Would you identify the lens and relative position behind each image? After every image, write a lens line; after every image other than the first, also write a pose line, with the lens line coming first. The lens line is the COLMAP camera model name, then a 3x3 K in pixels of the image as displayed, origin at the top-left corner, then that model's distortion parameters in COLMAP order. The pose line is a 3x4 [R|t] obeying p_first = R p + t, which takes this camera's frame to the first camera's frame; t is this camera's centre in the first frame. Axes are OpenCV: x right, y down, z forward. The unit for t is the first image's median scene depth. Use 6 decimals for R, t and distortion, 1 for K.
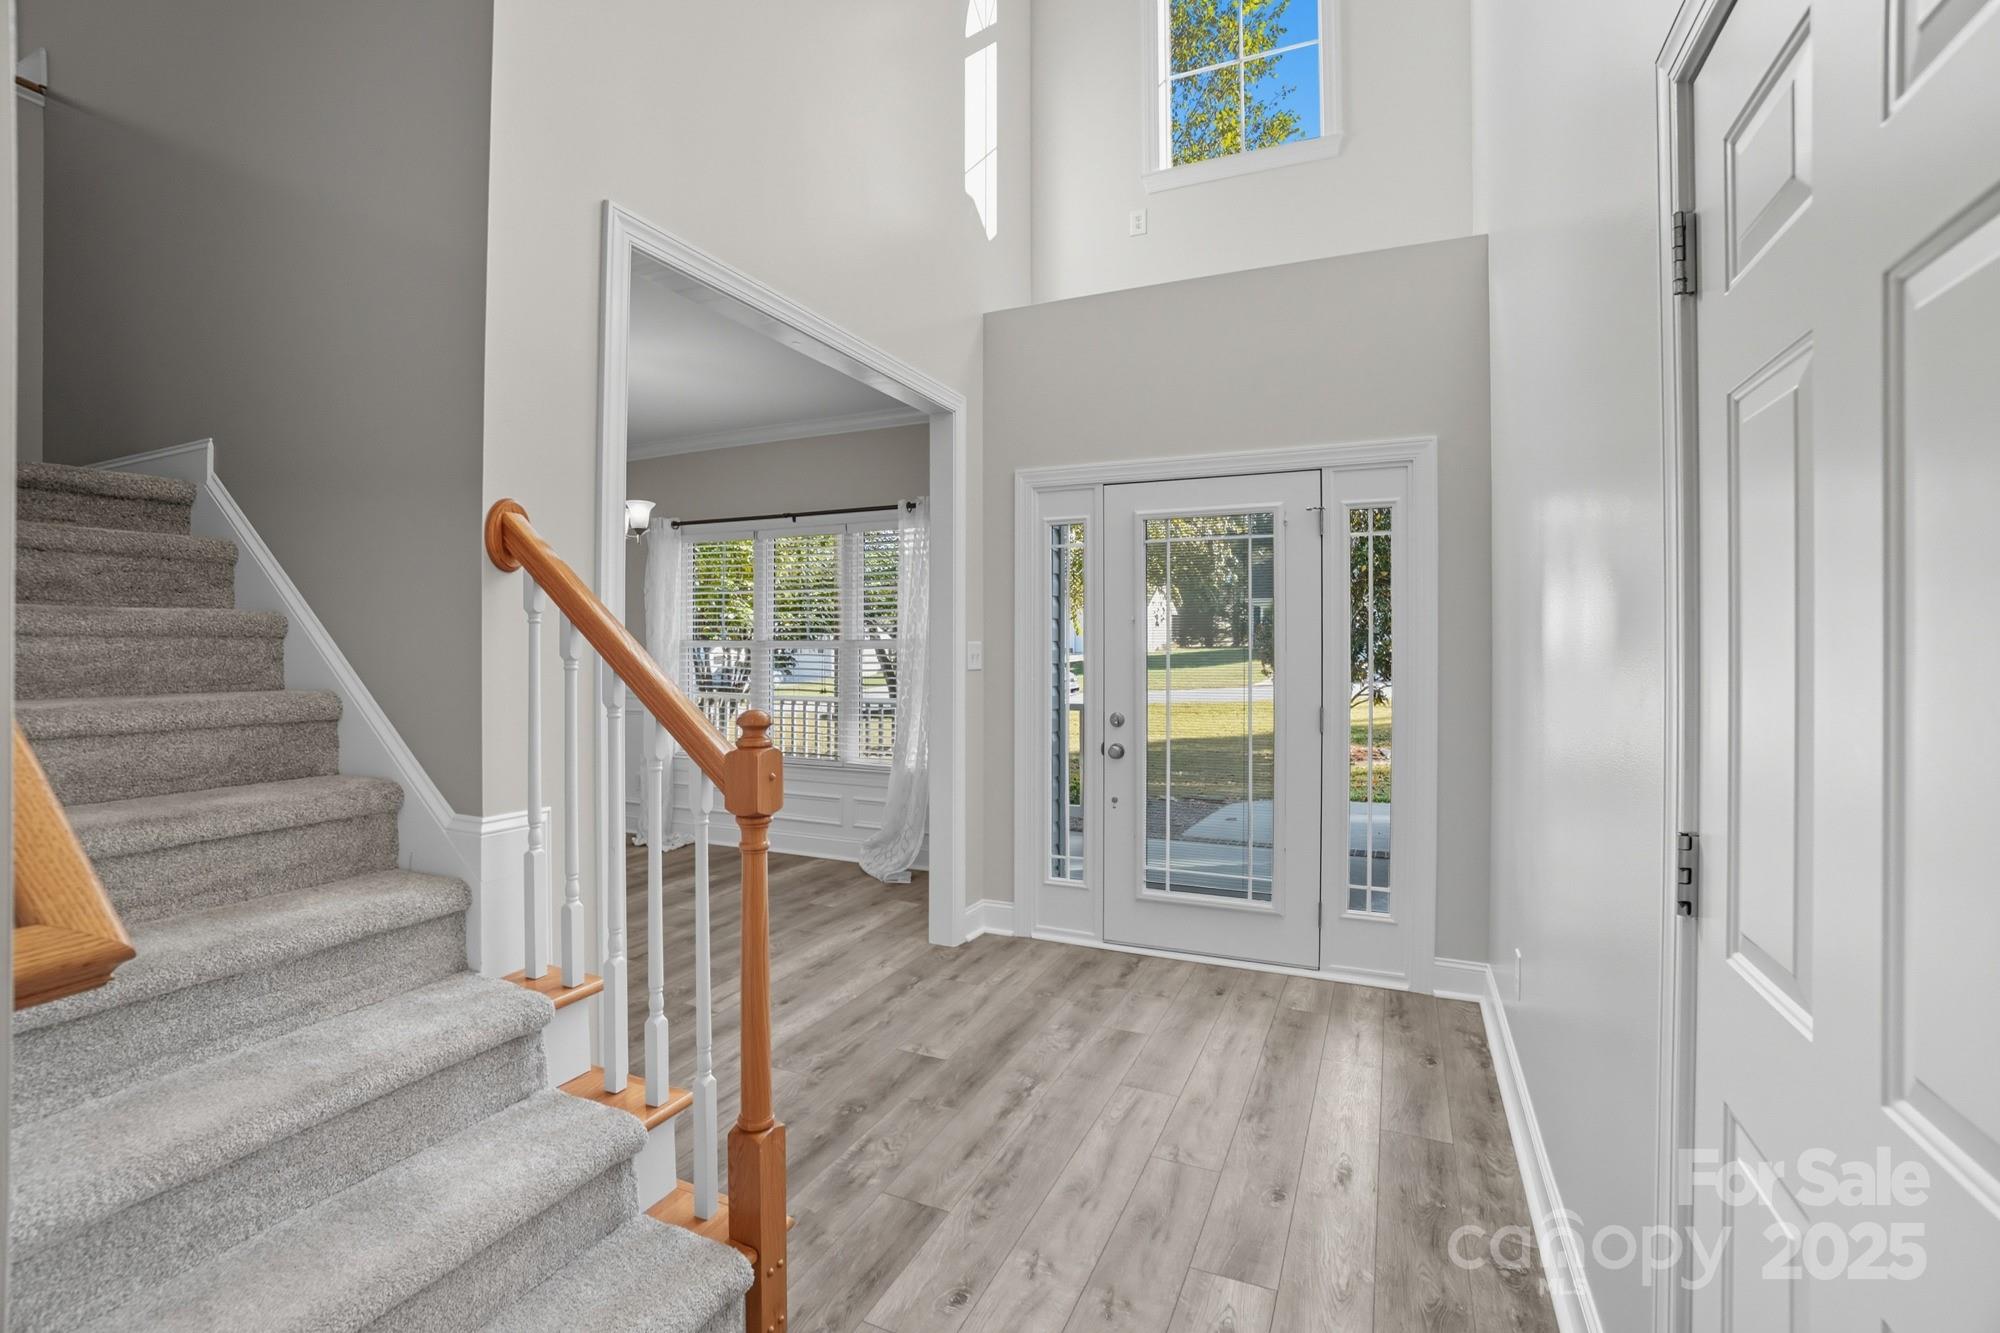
lens RADIAL K [[904.4, 0, 990.7], [0, 904.4, 655.8], [0, 0, 1]] dist [-0.072898, 0.026762]
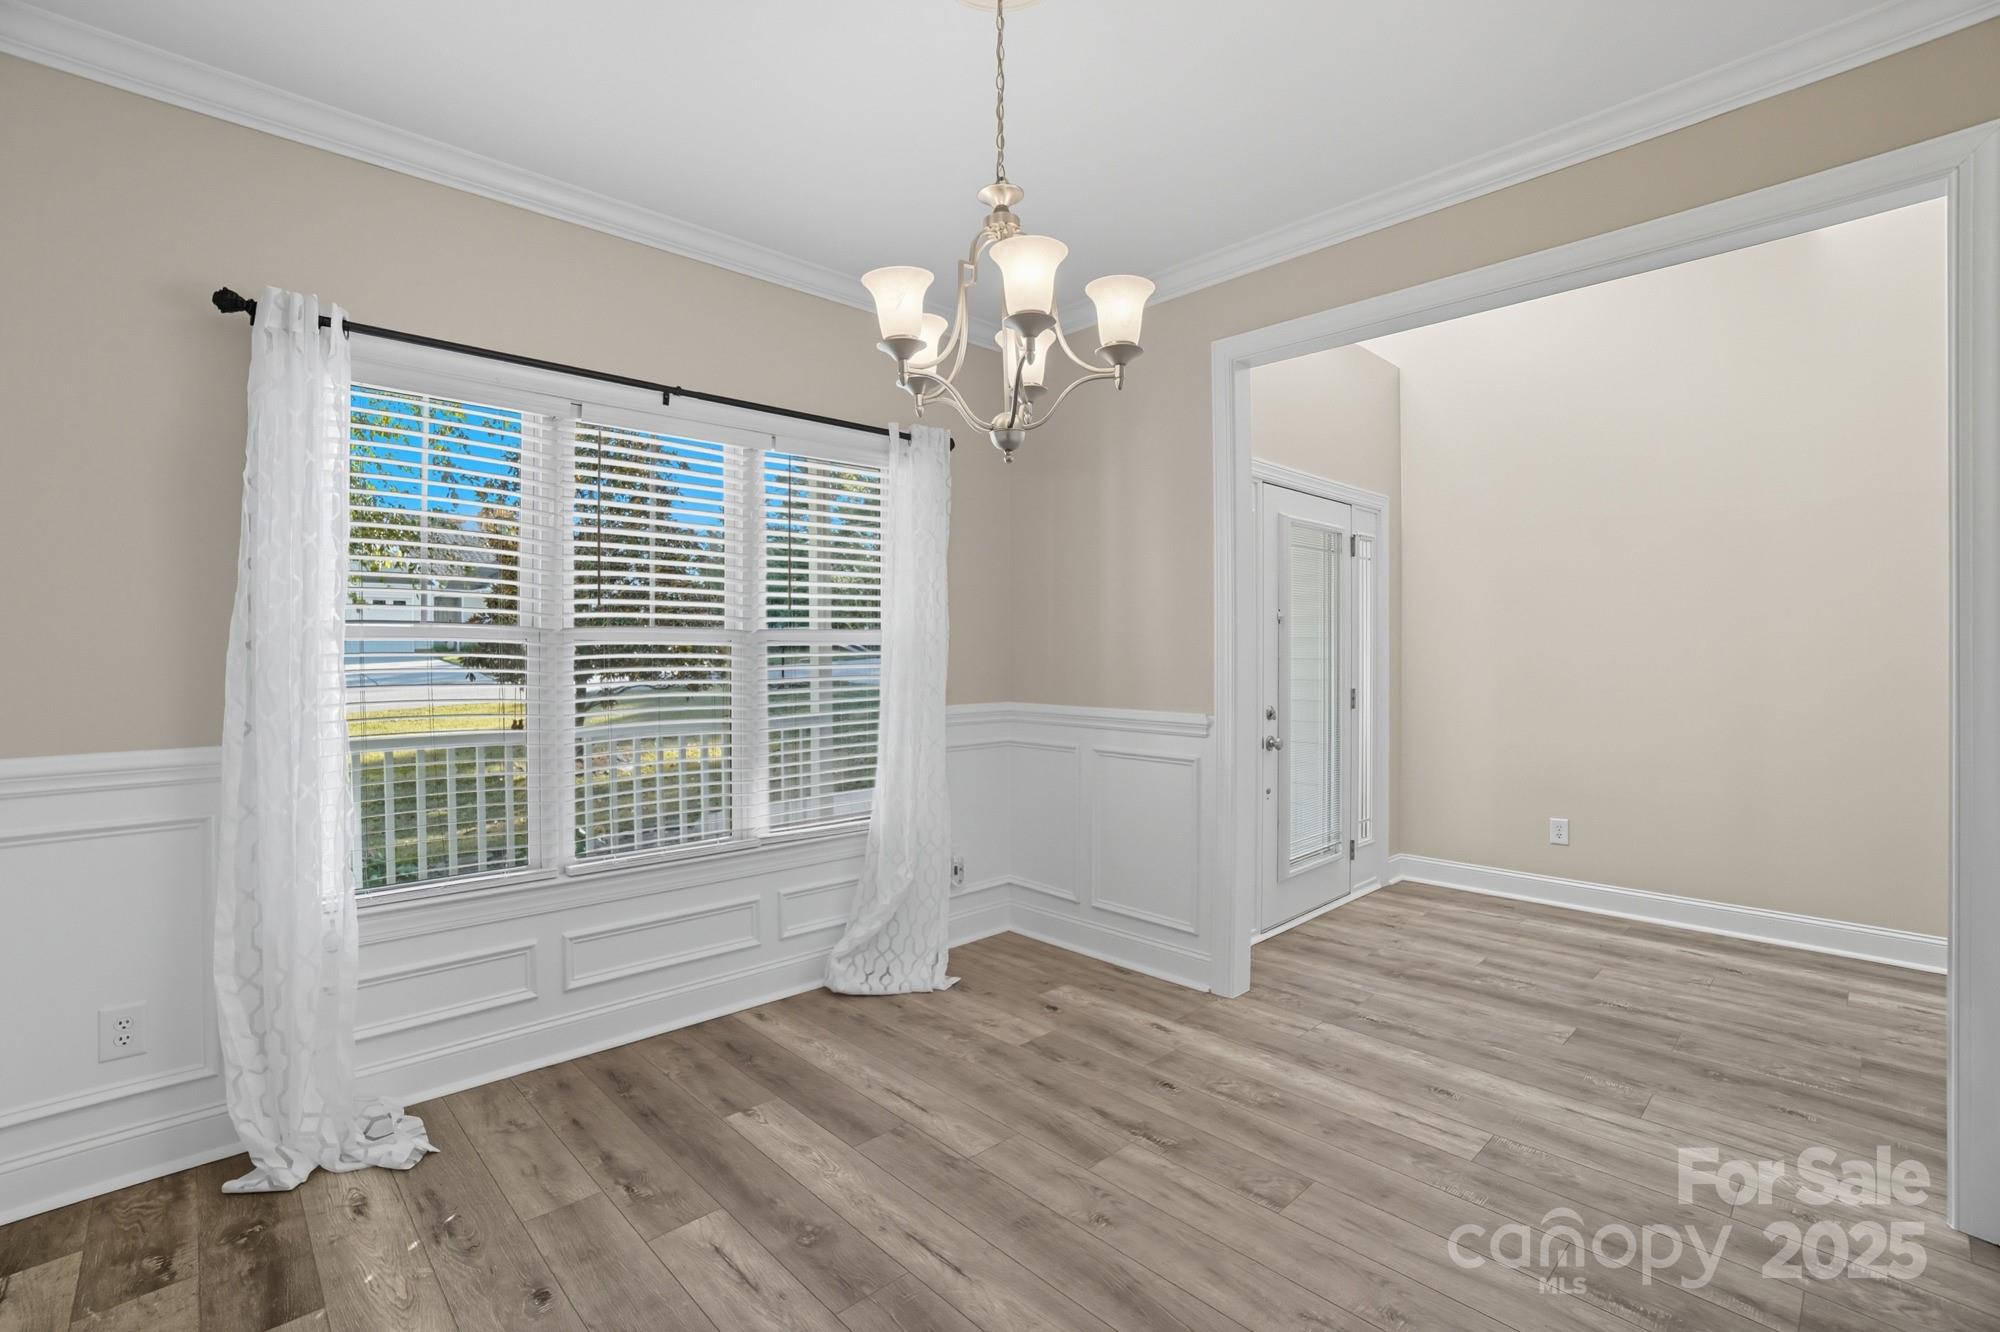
lens RADIAL K [[904.4, 0, 990.7], [0, 904.4, 655.3], [0, 0, 1]] dist [-0.072898, 0.026762]
pose [[0.379171, -0.017317, 0.925165, -0.932585], [0.013051, 0.999825, 0.013366, -0.011422], [-0.925235, 0.007007, 0.379330, 0.915317]]
